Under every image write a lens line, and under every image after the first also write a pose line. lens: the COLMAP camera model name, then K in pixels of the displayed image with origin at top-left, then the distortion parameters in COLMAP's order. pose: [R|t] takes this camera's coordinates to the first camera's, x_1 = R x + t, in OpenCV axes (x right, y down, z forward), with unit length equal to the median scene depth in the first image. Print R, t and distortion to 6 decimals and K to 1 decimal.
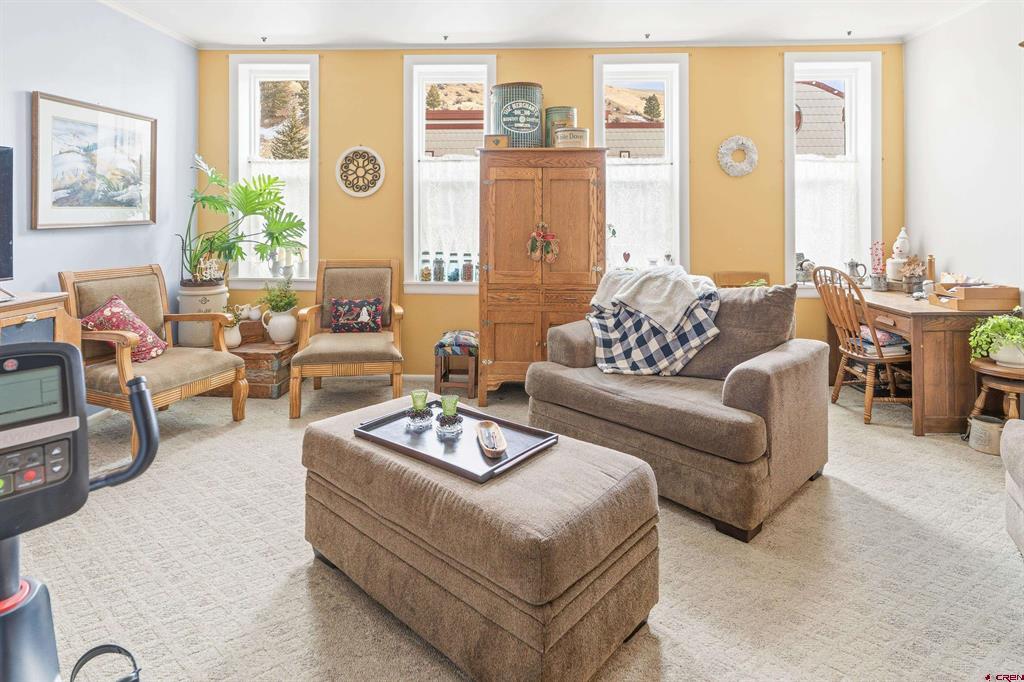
lens RADIAL K [[555.0, 0, 522.0], [0, 555.0, 211.5], [0, 0, 1]] dist [0.007098, 0.000621]
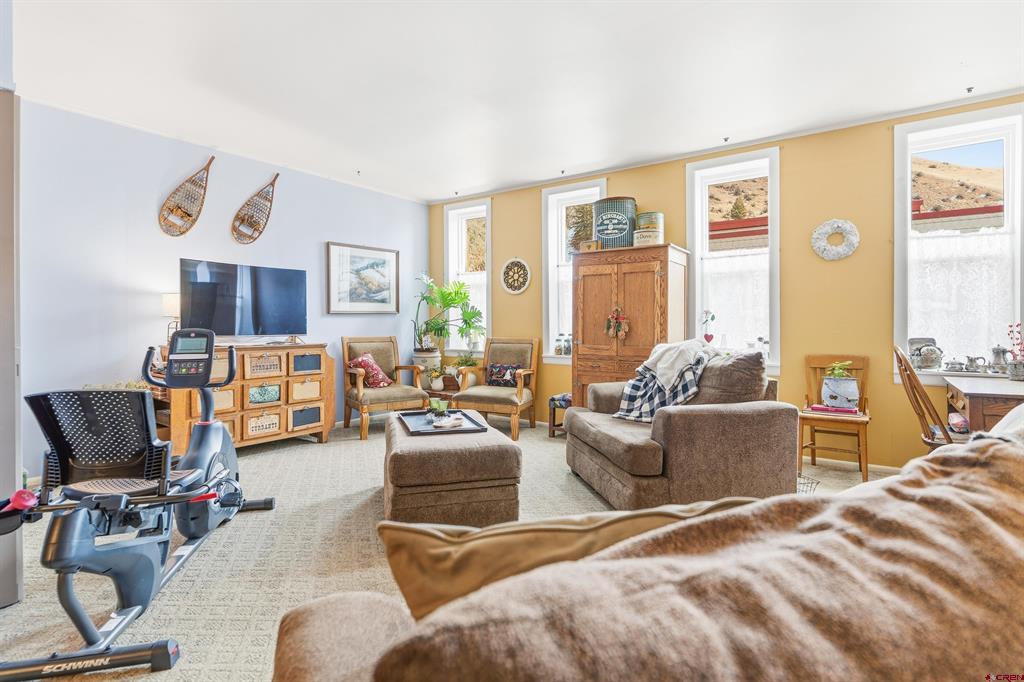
lens RADIAL K [[497.7, 0, 524.9], [0, 497.7, 325.3], [0, 0, 1]] dist [0.008115, -0.001175]
pose [[0.844641, -0.004223, -0.535316, 0.454010], [0.008963, 0.999940, 0.006254, 0.050637], [0.535258, -0.010081, 0.844629, -0.067879]]
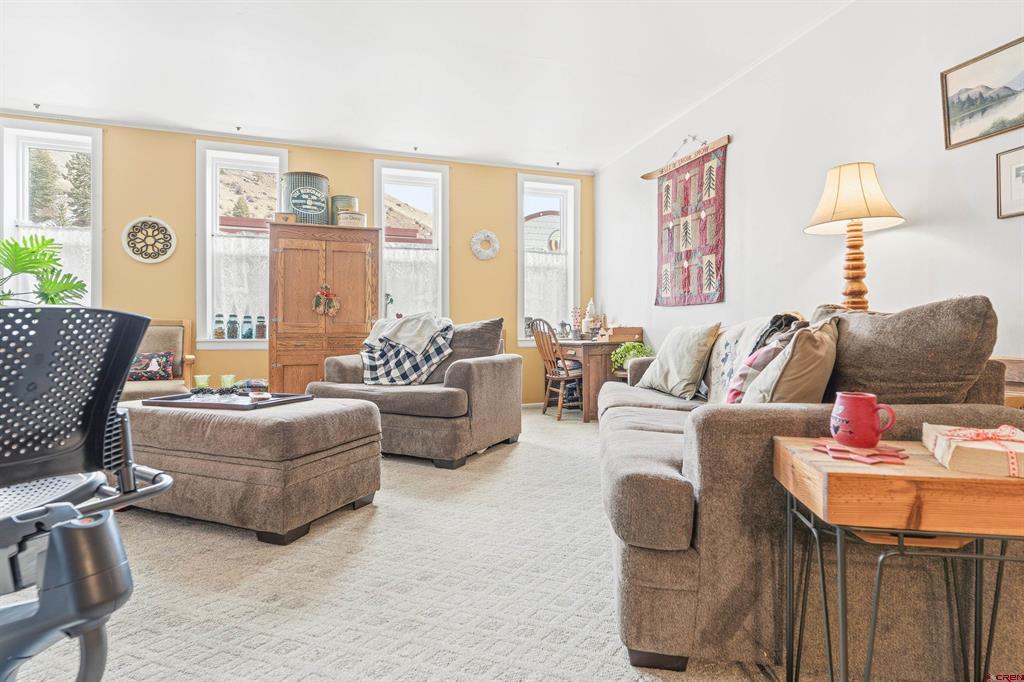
lens RADIAL K [[497.7, 0, 527.7], [0, 497.7, 318.5], [0, 0, 1]] dist [0.008115, -0.001175]
pose [[0.935274, -0.002425, 0.353916, 0.062515], [0.007291, 0.999896, -0.012416, 0.111018], [-0.353849, 0.014192, 0.935195, -0.201694]]
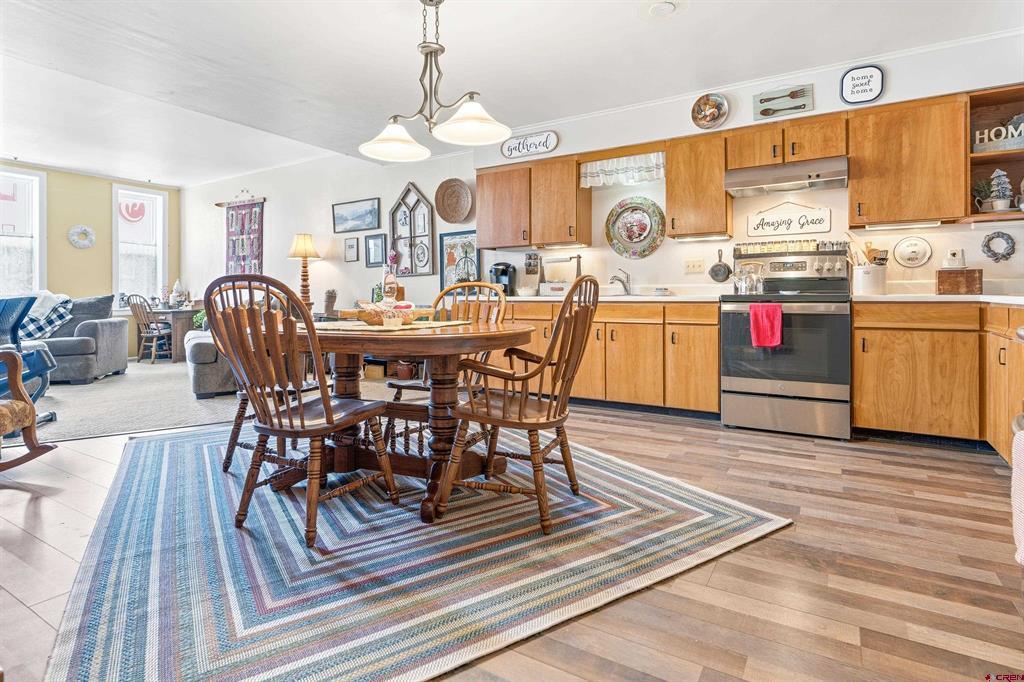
lens RADIAL K [[501.6, 0, 482.7], [0, 501.6, 294.2], [0, 0, 1]] dist [-0.000393, 0.002195]
pose [[0.502012, -0.004286, 0.864850, -0.396167], [0.006299, 0.999979, 0.001299, 0.101026], [-0.864838, 0.004796, 0.502029, -1.015487]]
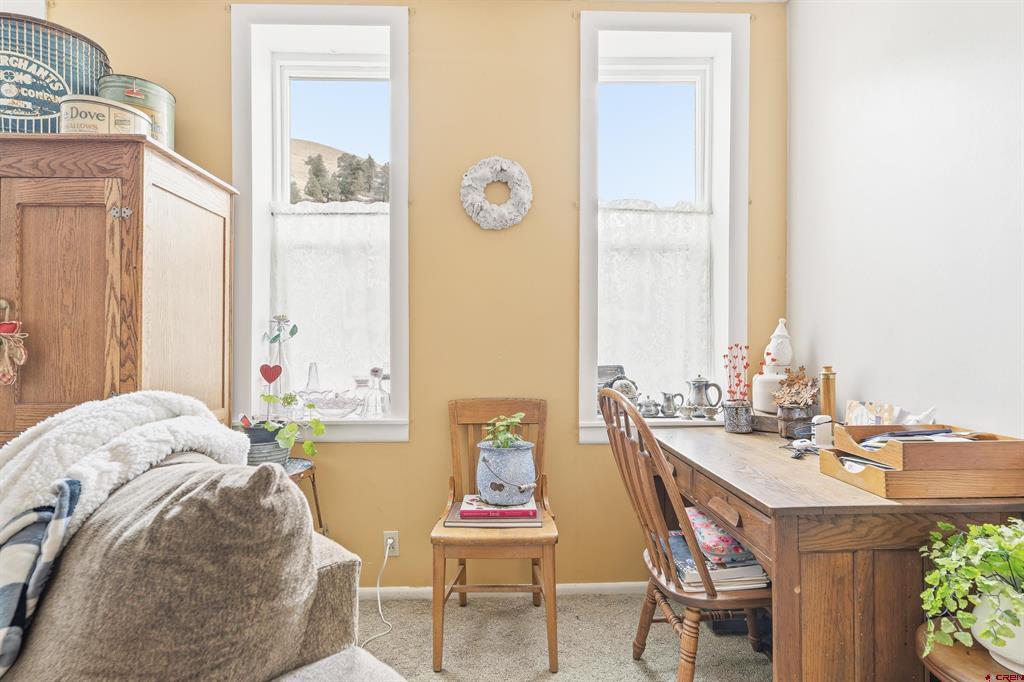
lens RADIAL K [[497.7, 0, 491.9], [0, 497.7, 343.9], [0, 0, 1]] dist [0.008115, -0.001175]
pose [[0.999698, -0.001737, 0.024525, 0.424162], [0.001365, 0.999883, 0.015212, 0.051573], [-0.024549, -0.015174, 0.999583, 0.562505]]
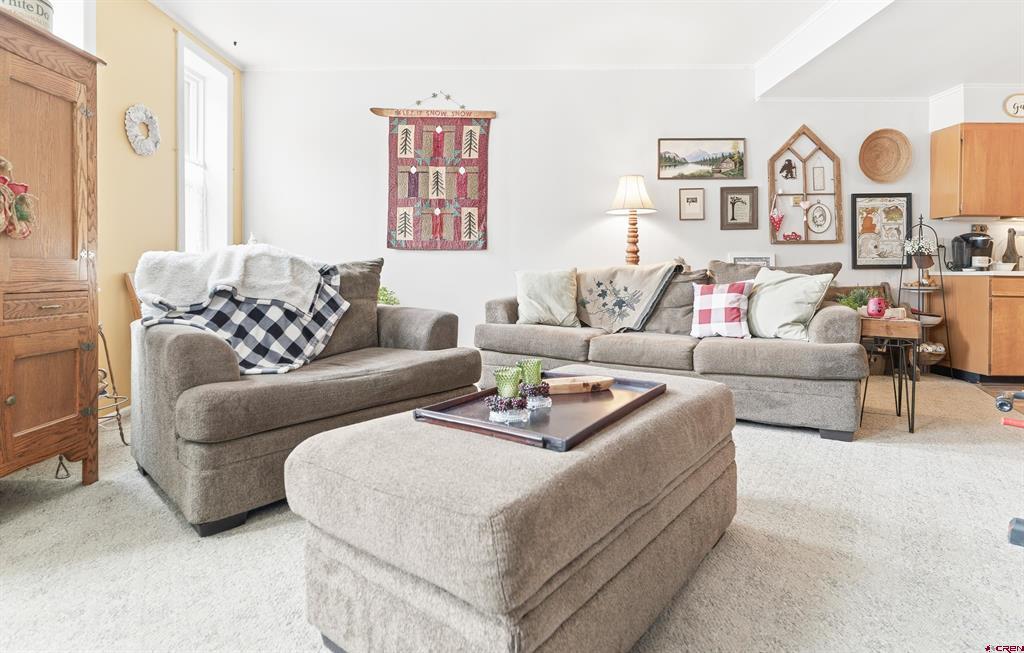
lens RADIAL K [[513.2, 0, 498.1], [0, 513.2, 268.0], [0, 0, 1]] dist [0.006865, 0.001629]
pose [[-0.019661, -0.002374, 0.999804, -0.420176], [-0.009102, 0.999956, 0.002196, 0.109517], [-0.999765, -0.009057, -0.019681, 0.554202]]
